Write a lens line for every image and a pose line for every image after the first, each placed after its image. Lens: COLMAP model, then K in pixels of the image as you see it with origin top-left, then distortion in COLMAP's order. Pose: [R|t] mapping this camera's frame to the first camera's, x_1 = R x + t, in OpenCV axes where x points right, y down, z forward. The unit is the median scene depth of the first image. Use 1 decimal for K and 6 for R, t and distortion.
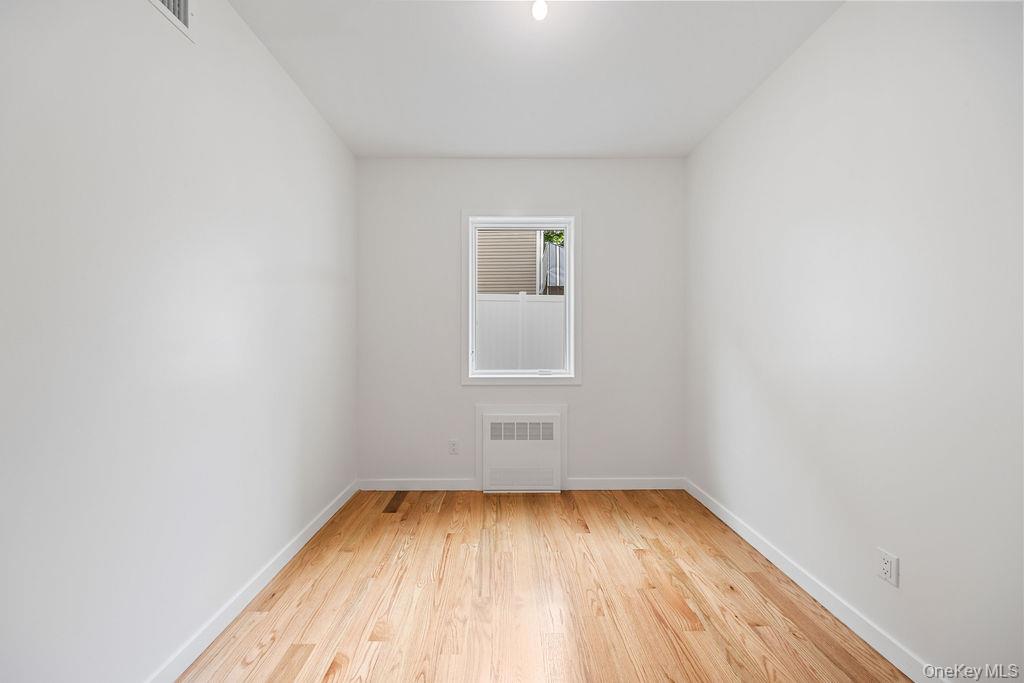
lens RADIAL K [[354.6, 0, 505.9], [0, 354.6, 342.6], [0, 0, 1]] dist [0.002346, -0.000436]
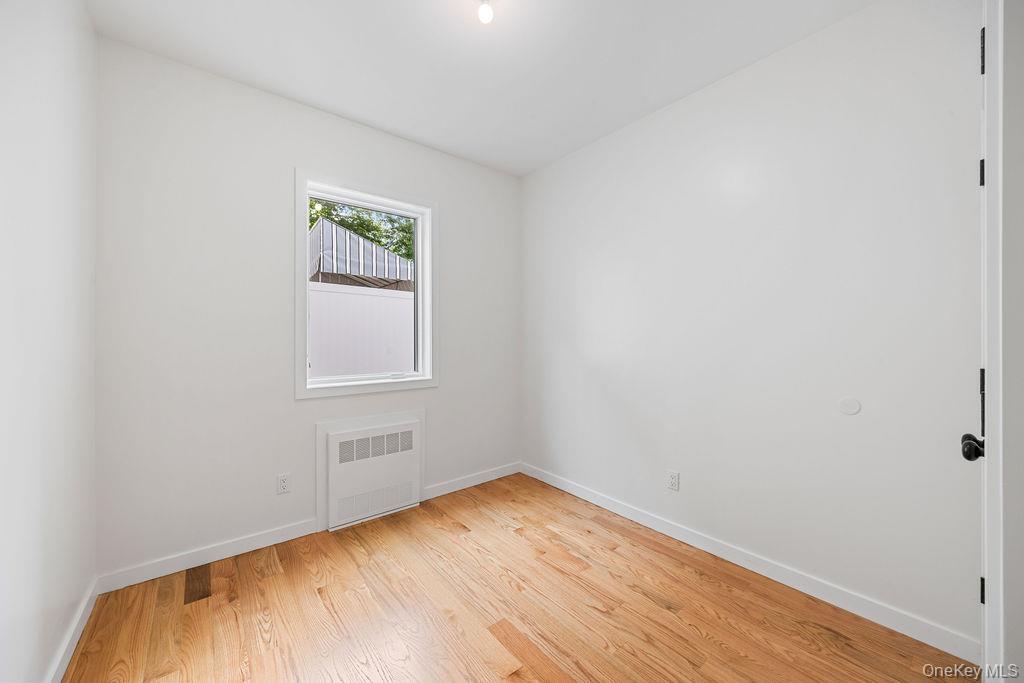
lens RADIAL K [[407.1, 0, 511.0], [0, 407.1, 343.8], [0, 0, 1]] dist [-0.001202, -0.000538]
pose [[0.766458, -0.014541, 0.642130, -0.356171], [0.008906, 0.999888, 0.012012, -0.007814], [-0.642233, -0.003488, 0.766502, 0.035093]]
